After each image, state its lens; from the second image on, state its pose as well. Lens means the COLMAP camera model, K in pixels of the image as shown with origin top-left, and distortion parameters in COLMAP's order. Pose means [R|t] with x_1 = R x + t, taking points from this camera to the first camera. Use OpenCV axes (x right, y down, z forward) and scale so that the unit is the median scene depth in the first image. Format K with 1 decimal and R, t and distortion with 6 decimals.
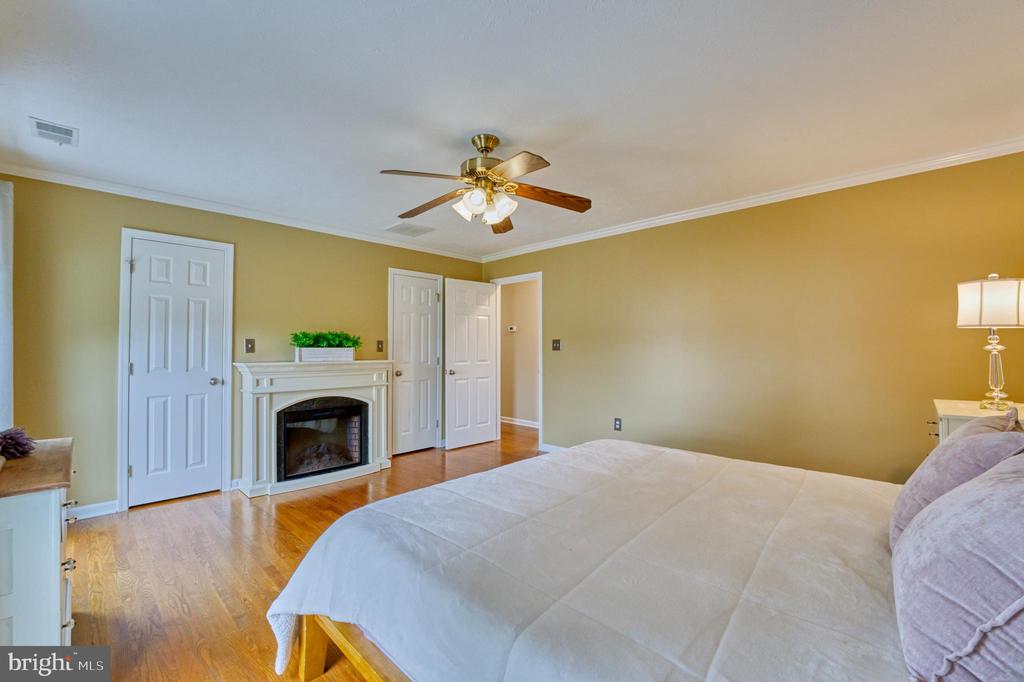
lens RADIAL K [[414.8, 0, 511.8], [0, 414.8, 344.9], [0, 0, 1]] dist [-0.011607, -0.001961]
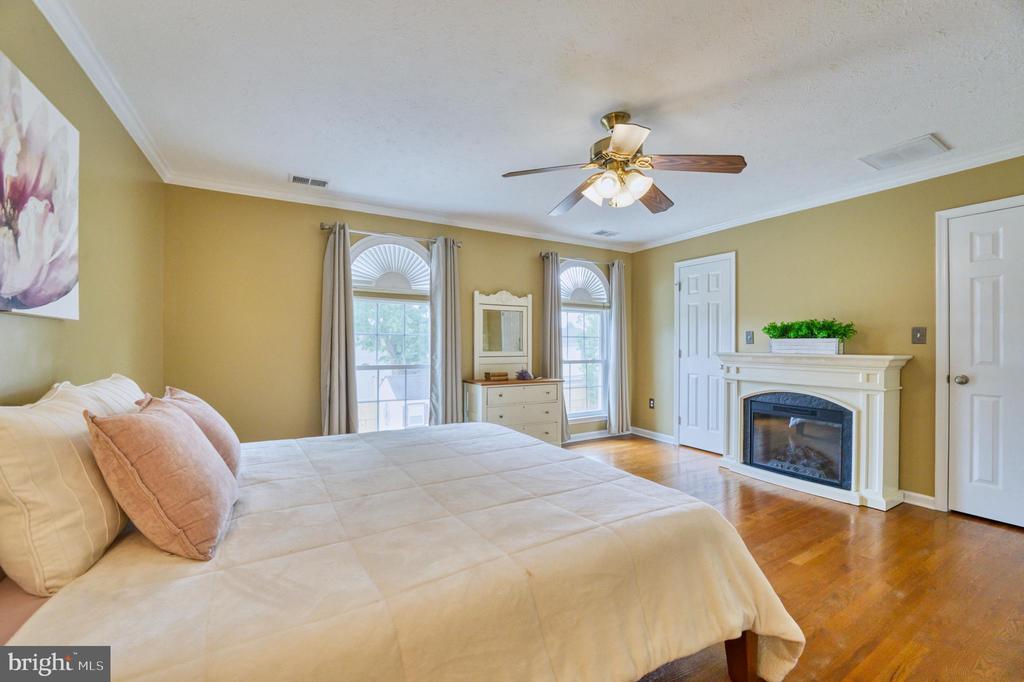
lens RADIAL K [[414.8, 0, 513.6], [0, 414.8, 344.9], [0, 0, 1]] dist [-0.011607, -0.001961]
pose [[-0.258130, 0.000571, -0.966110, 0.608821], [0.005652, 0.999984, -0.000919, 0.019187], [0.966094, -0.005698, -0.258129, 0.677178]]
